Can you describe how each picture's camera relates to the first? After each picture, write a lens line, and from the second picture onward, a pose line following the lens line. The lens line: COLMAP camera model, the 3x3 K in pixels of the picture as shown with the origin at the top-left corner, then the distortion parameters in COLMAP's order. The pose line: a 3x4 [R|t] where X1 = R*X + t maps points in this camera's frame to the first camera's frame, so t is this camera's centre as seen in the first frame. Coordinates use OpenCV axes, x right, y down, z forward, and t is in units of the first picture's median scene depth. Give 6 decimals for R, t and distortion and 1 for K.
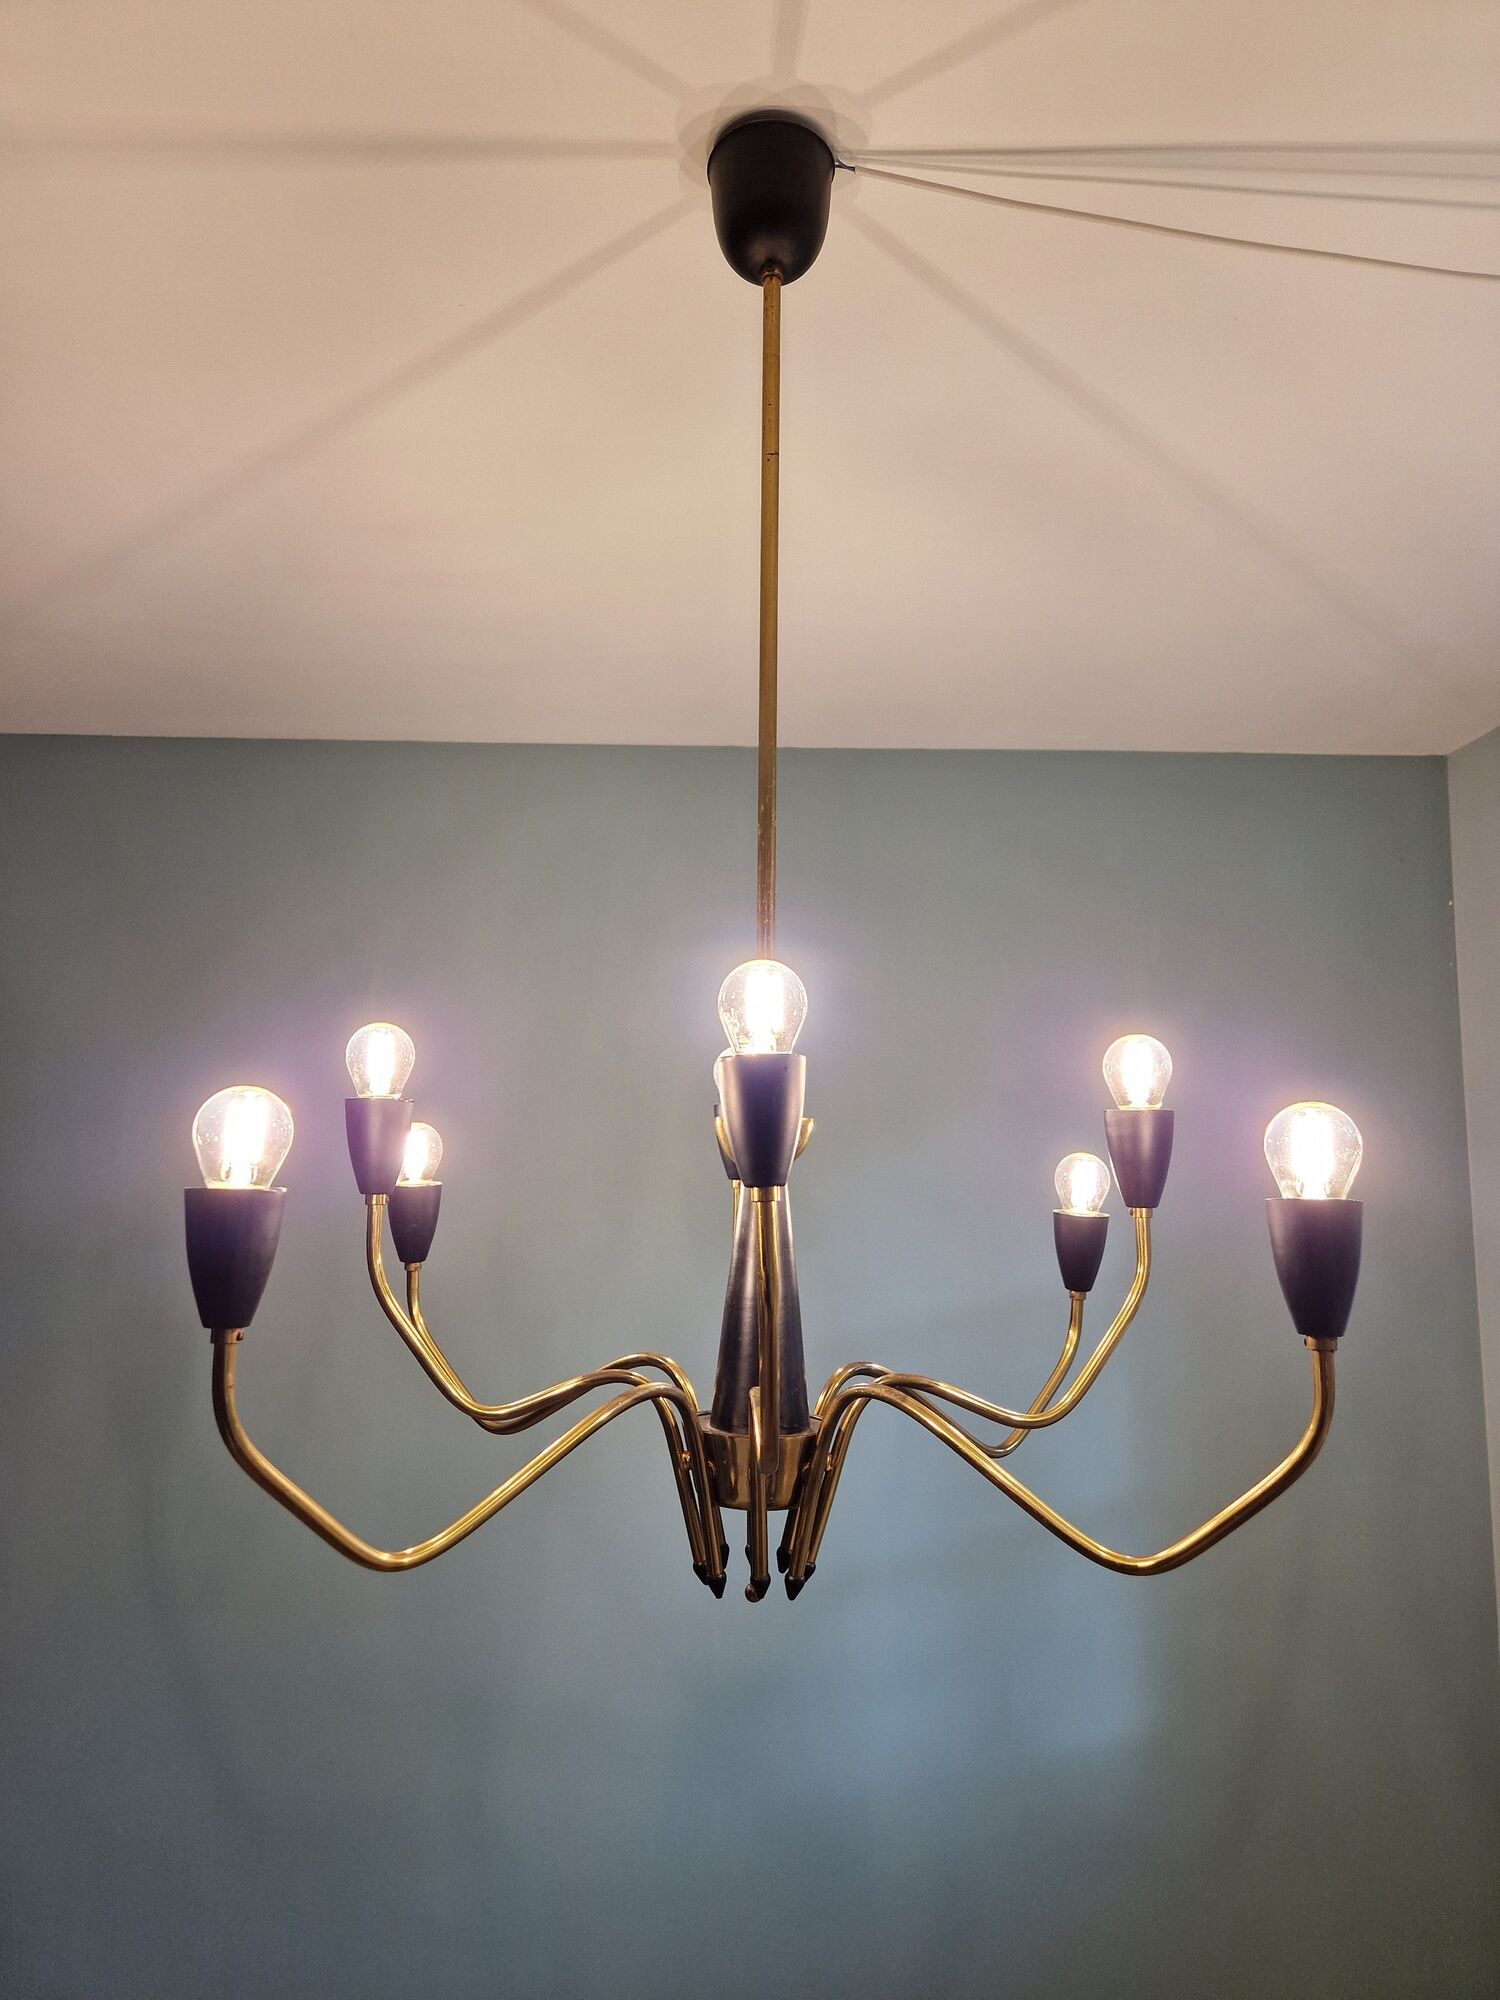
lens RADIAL K [[1414.8, 0, 750.0], [0, 1414.8, 1000.0], [0, 0, 1]] dist [0.012827, 0.003992]
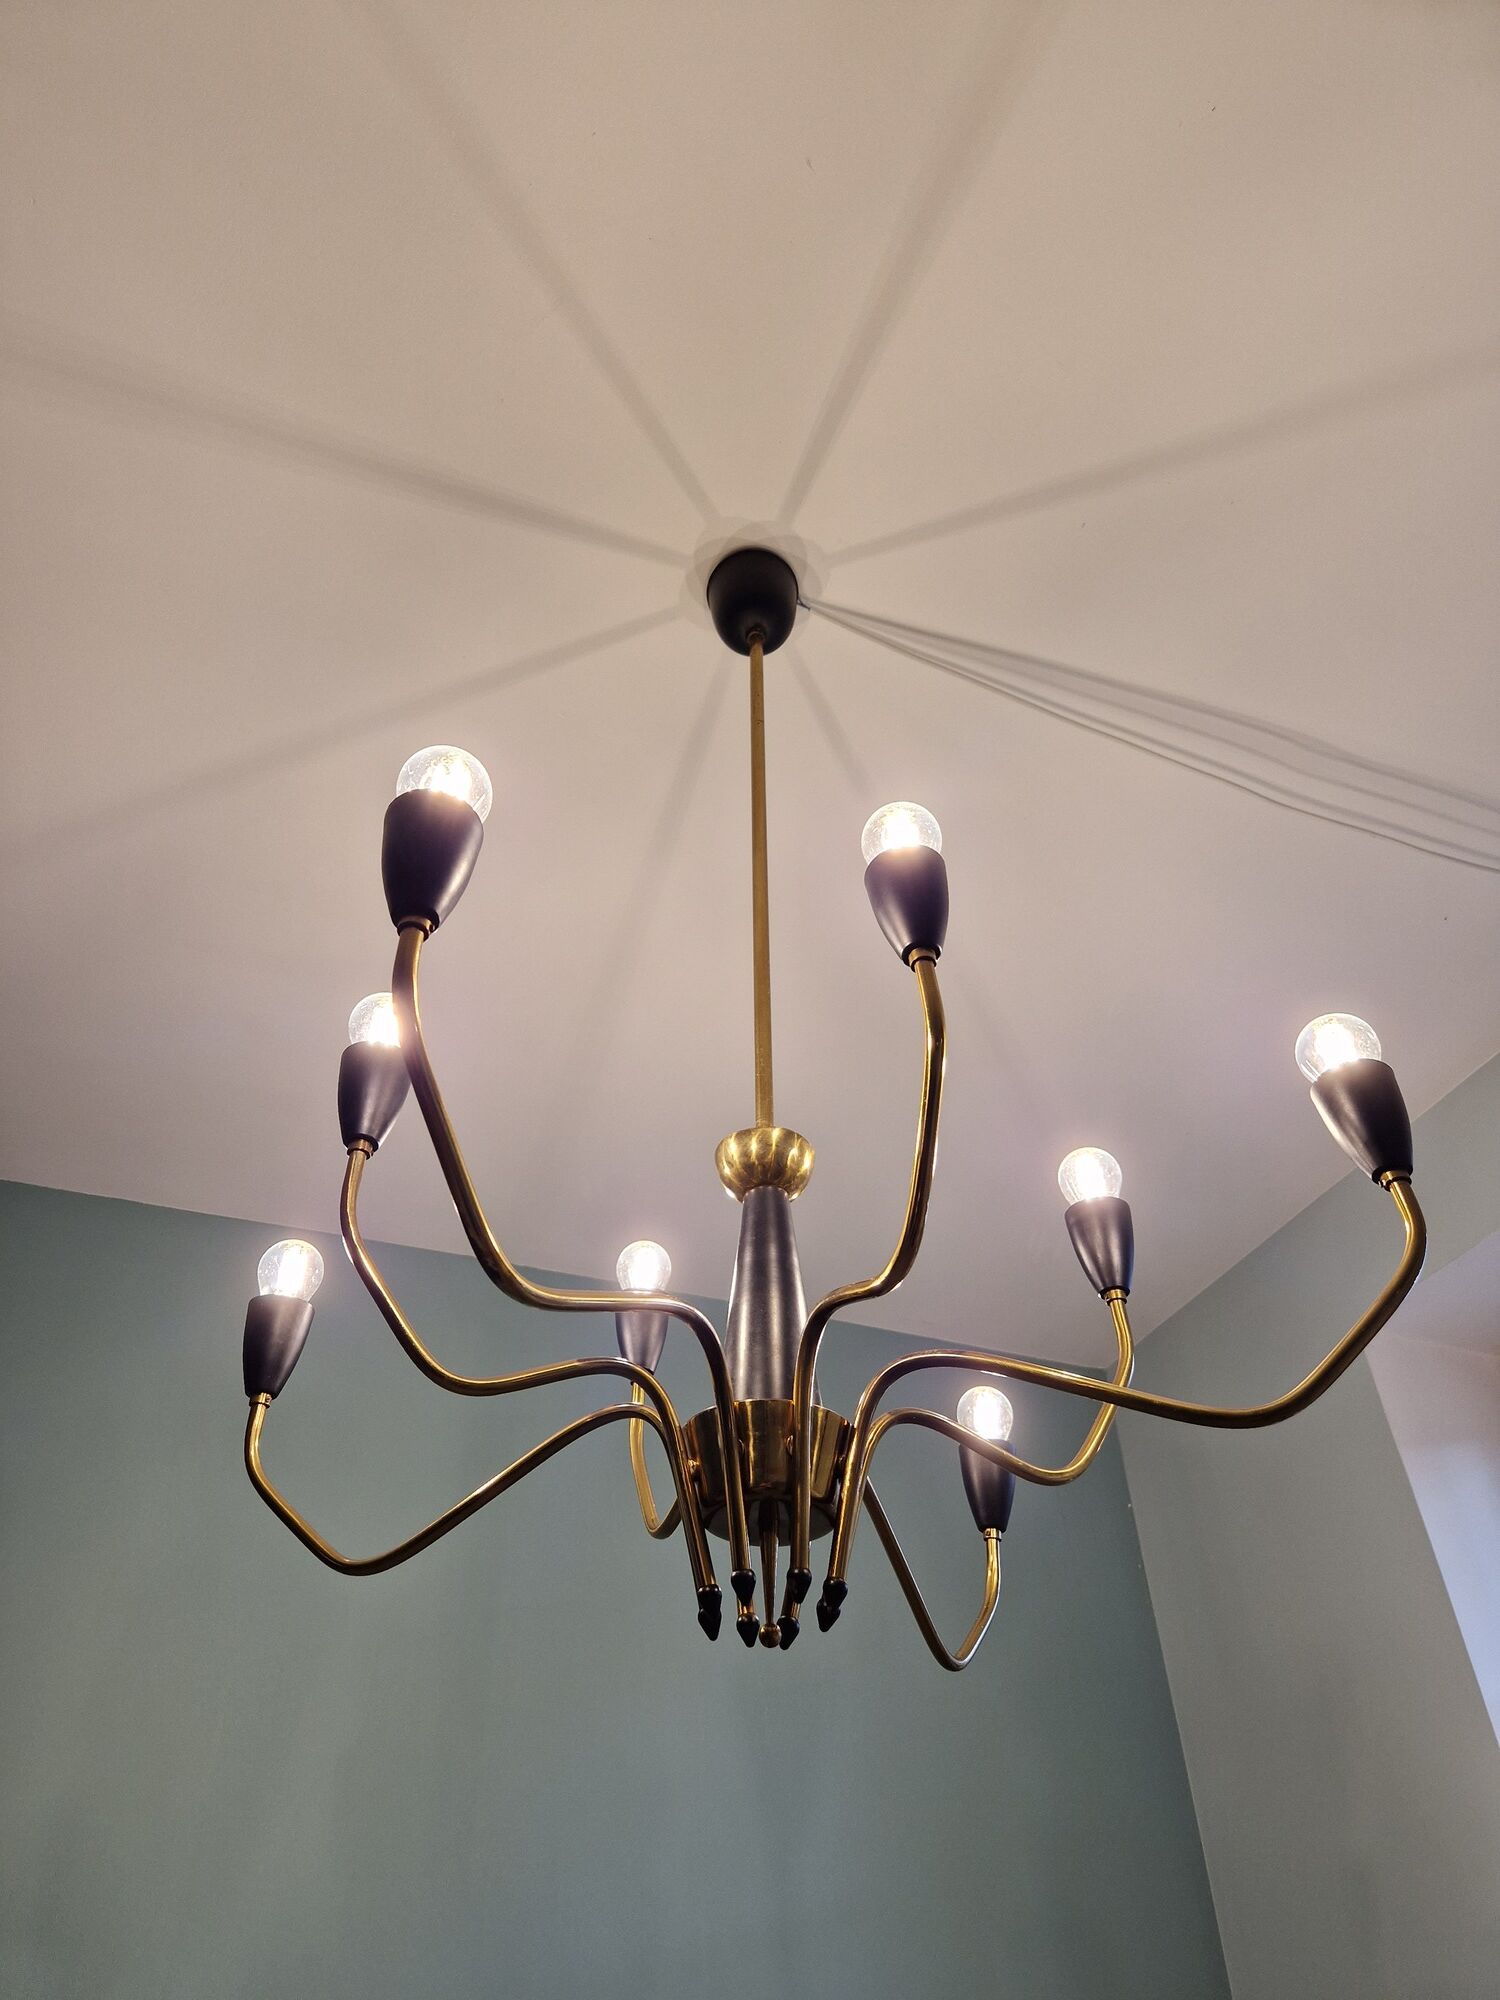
lens RADIAL K [[1414.6, 0, 757.0], [0, 1414.6, 968.4], [0, 0, 1]] dist [0.004479, 0.000245]
pose [[0.944008, 0.207048, 0.256864, -0.267490], [-0.010729, 0.797416, -0.603335, 0.556650], [-0.329747, 0.566797, 0.754989, 0.169461]]
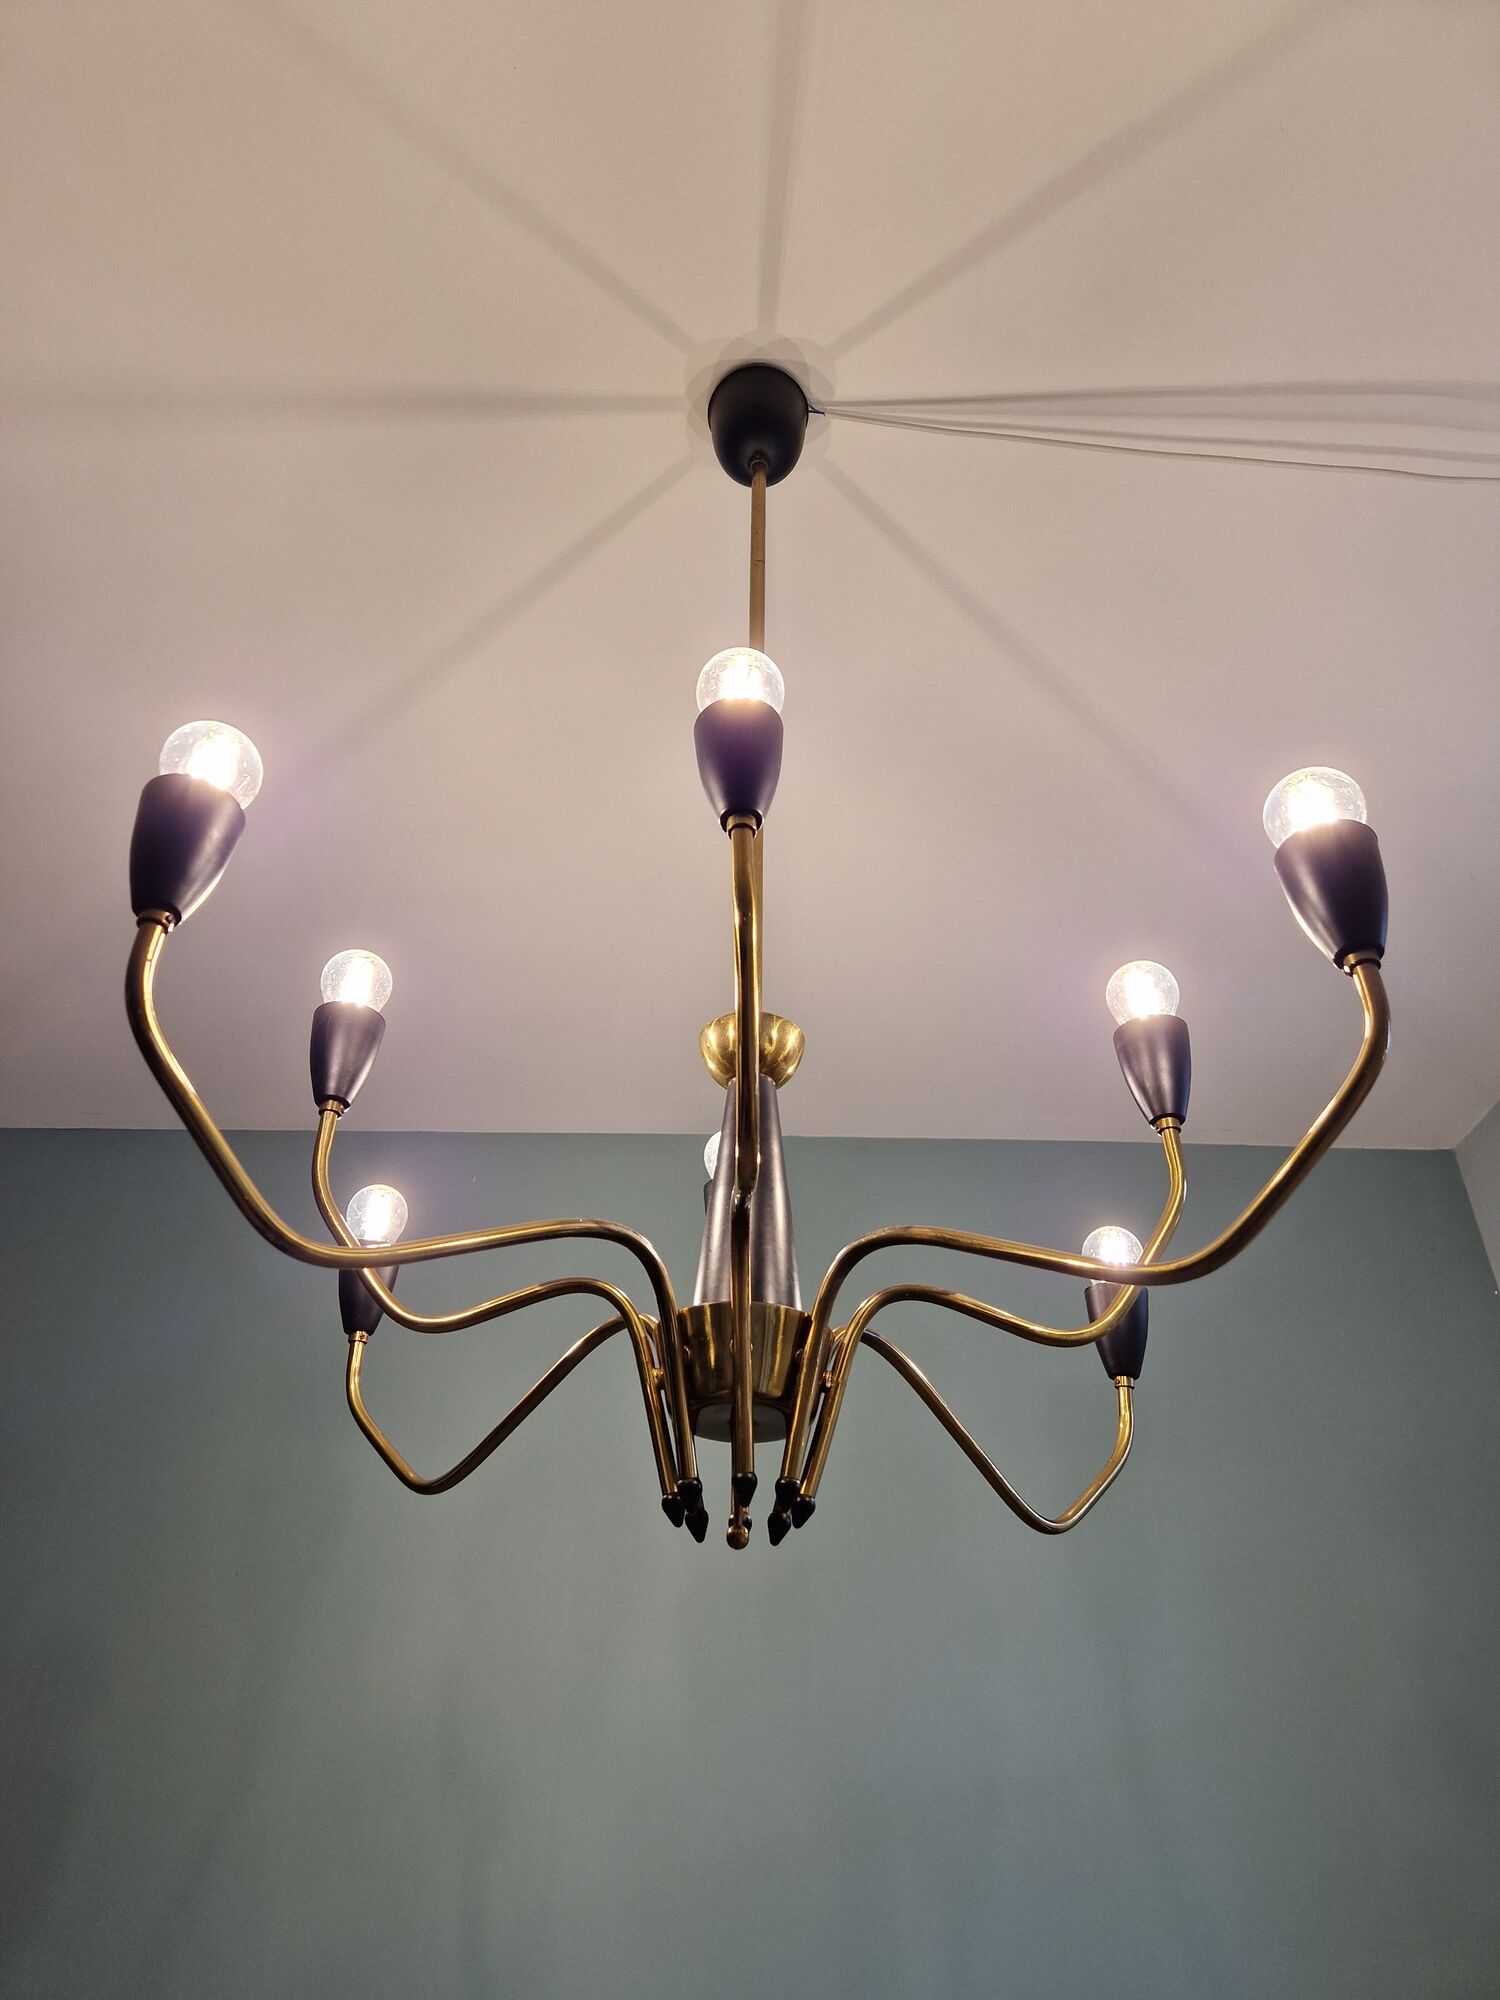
lens RADIAL K [[1414.8, 0, 750.0], [0, 1414.8, 1000.0], [0, 0, 1]] dist [0.012827, 0.003992]
pose [[0.999906, -0.006598, -0.011982, 0.019245], [-0.000087, 0.872899, -0.487901, 0.501906], [0.013678, 0.487856, 0.872817, 0.155364]]
